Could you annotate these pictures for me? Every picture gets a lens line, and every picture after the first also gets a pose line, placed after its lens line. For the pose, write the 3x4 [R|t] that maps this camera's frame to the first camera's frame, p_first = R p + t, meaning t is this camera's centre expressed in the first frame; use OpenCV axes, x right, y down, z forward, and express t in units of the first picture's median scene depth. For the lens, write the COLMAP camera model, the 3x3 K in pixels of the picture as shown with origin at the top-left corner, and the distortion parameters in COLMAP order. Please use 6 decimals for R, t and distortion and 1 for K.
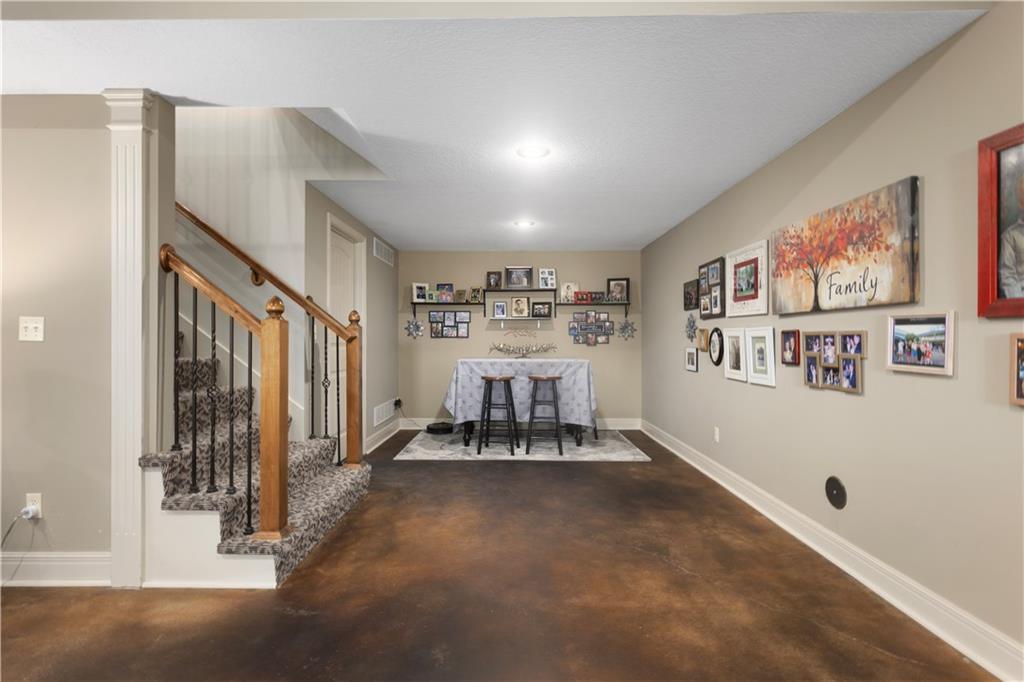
lens RADIAL K [[486.1, 0, 515.6], [0, 486.1, 340.1], [0, 0, 1]] dist [0.002081, 0.001075]
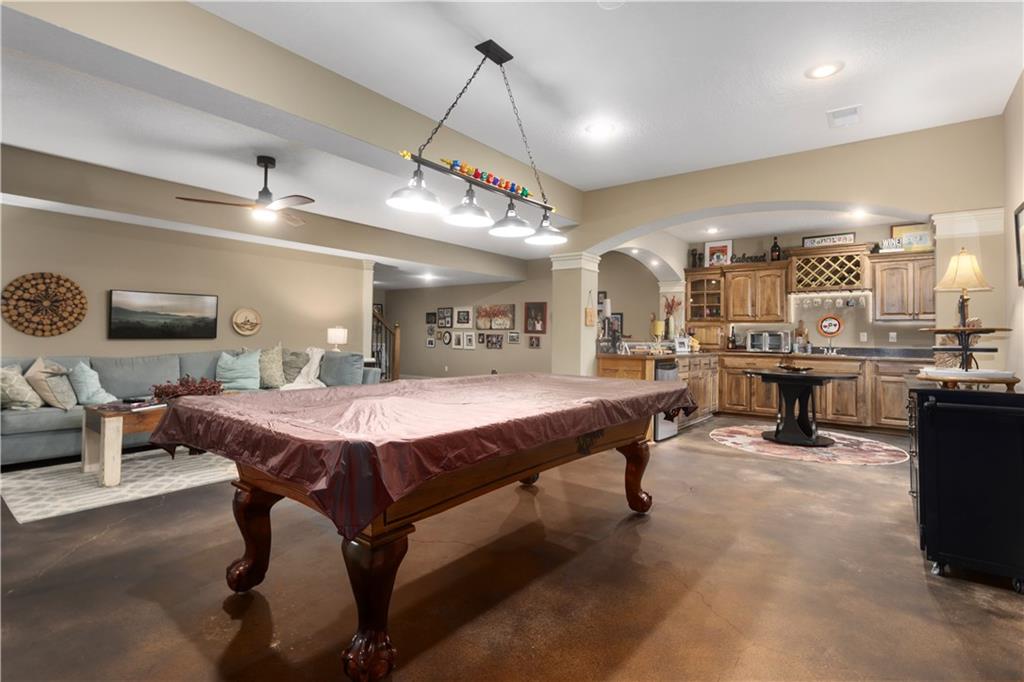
lens RADIAL K [[486.1, 0, 514.2], [0, 486.1, 334.6], [0, 0, 1]] dist [0.002081, 0.001075]
pose [[0.616006, -0.004453, 0.787729, -2.236273], [-0.004260, 0.999951, 0.008985, -0.047235], [-0.787730, -0.008891, 0.615956, -1.495582]]
